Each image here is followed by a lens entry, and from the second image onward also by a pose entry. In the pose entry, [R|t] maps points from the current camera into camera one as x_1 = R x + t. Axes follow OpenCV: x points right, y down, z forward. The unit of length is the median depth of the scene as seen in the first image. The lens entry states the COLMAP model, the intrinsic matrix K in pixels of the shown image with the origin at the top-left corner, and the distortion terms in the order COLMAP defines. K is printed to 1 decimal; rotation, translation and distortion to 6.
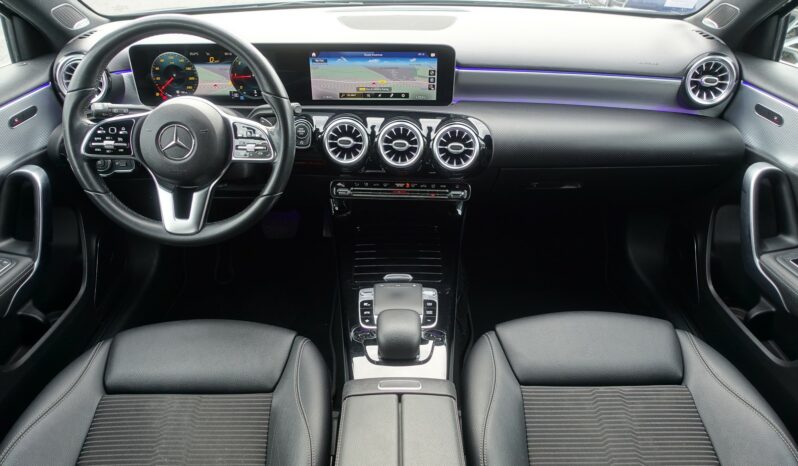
lens RADIAL K [[549.6, 0, 400.8], [0, 549.6, 230.9], [0, 0, 1]] dist [-0.009985, 0.011600]
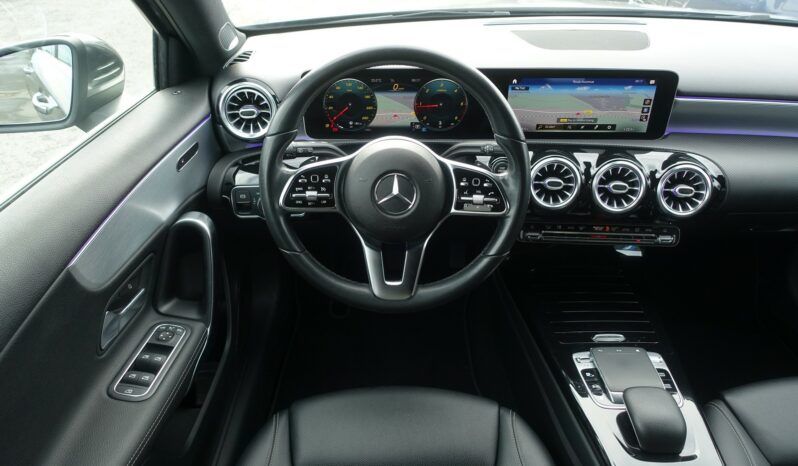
lens RADIAL K [[549.6, 0, 398.7], [0, 549.6, 229.4], [0, 0, 1]] dist [-0.009985, 0.011600]
pose [[1.000000, -0.000438, 0.000797, -0.340021], [0.000425, 0.999868, 0.016231, -0.101795], [-0.000804, -0.016231, 0.999868, 0.131886]]
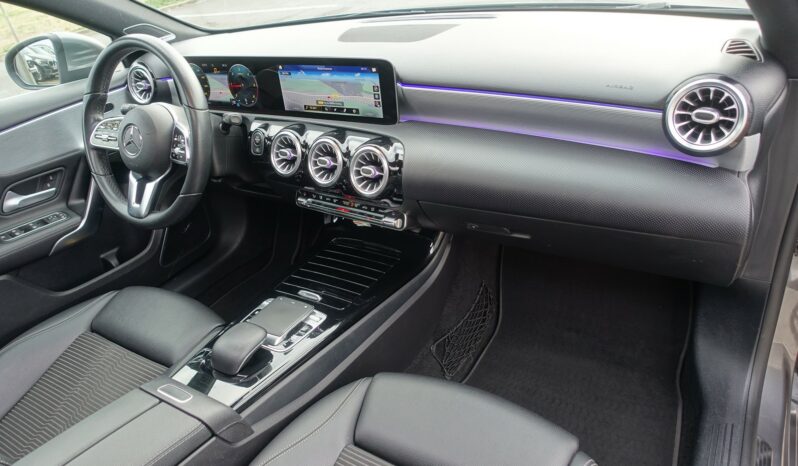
lens RADIAL K [[549.6, 0, 398.0], [0, 549.6, 230.4], [0, 0, 1]] dist [-0.009985, 0.011600]
pose [[0.840580, 0.169724, -0.514412, 0.614742], [-0.170589, 0.984268, 0.045995, -0.101682], [0.514125, 0.049090, 0.856309, 0.235906]]
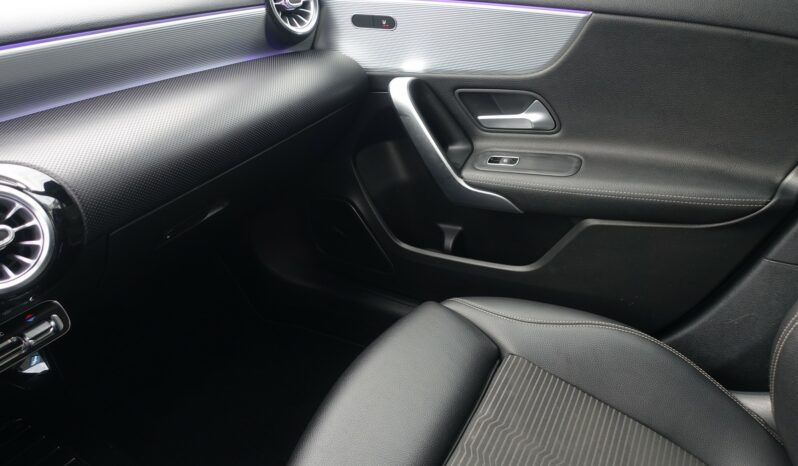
lens RADIAL K [[549.6, 0, 410.4], [0, 549.6, 232.4], [0, 0, 1]] dist [-0.009985, 0.011600]
pose [[0.491952, -0.461389, 0.738311, -0.044781], [0.499594, 0.844115, 0.194618, -0.075740], [-0.713014, 0.273113, 0.645771, 0.495387]]
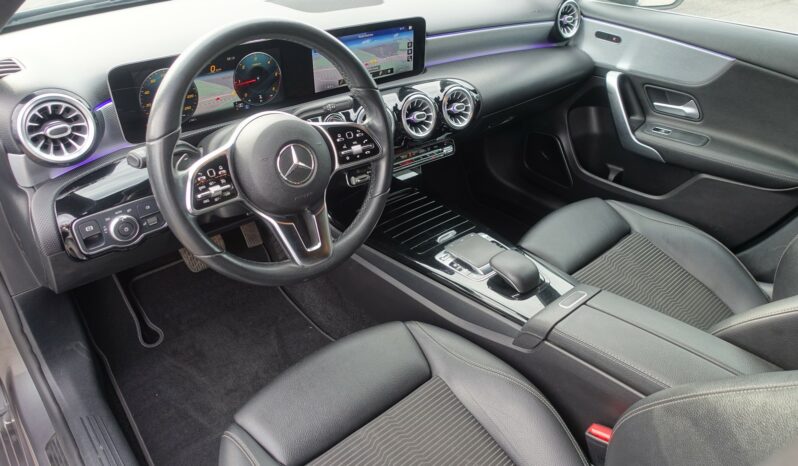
lens RADIAL K [[549.6, 0, 405.9], [0, 549.6, 229.5], [0, 0, 1]] dist [-0.009985, 0.011600]
pose [[0.749002, -0.342118, 0.567407, -0.680080], [0.308540, 0.937955, 0.158254, -0.124429], [-0.586344, 0.056535, 0.808087, 0.168225]]
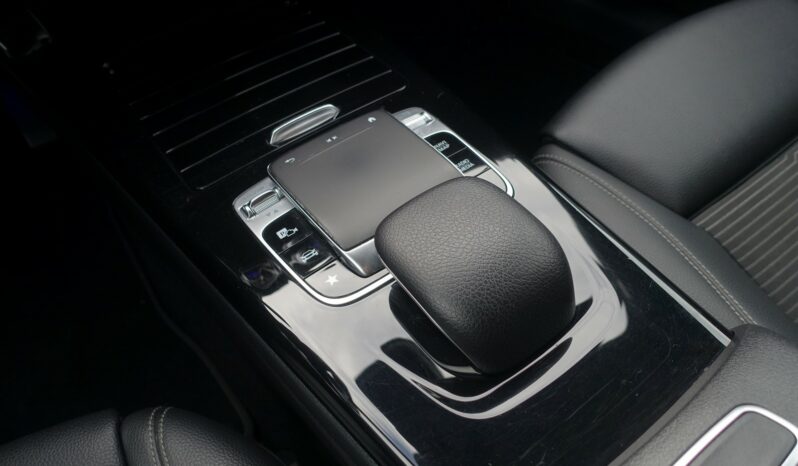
lens RADIAL K [[549.6, 0, 401.9], [0, 549.6, 225.4], [0, 0, 1]] dist [-0.009985, 0.011600]
pose [[0.813796, -0.483680, 0.322165, -0.101025], [0.382147, 0.863024, 0.330383, 0.048012], [-0.437836, -0.145750, 0.887162, 0.645639]]
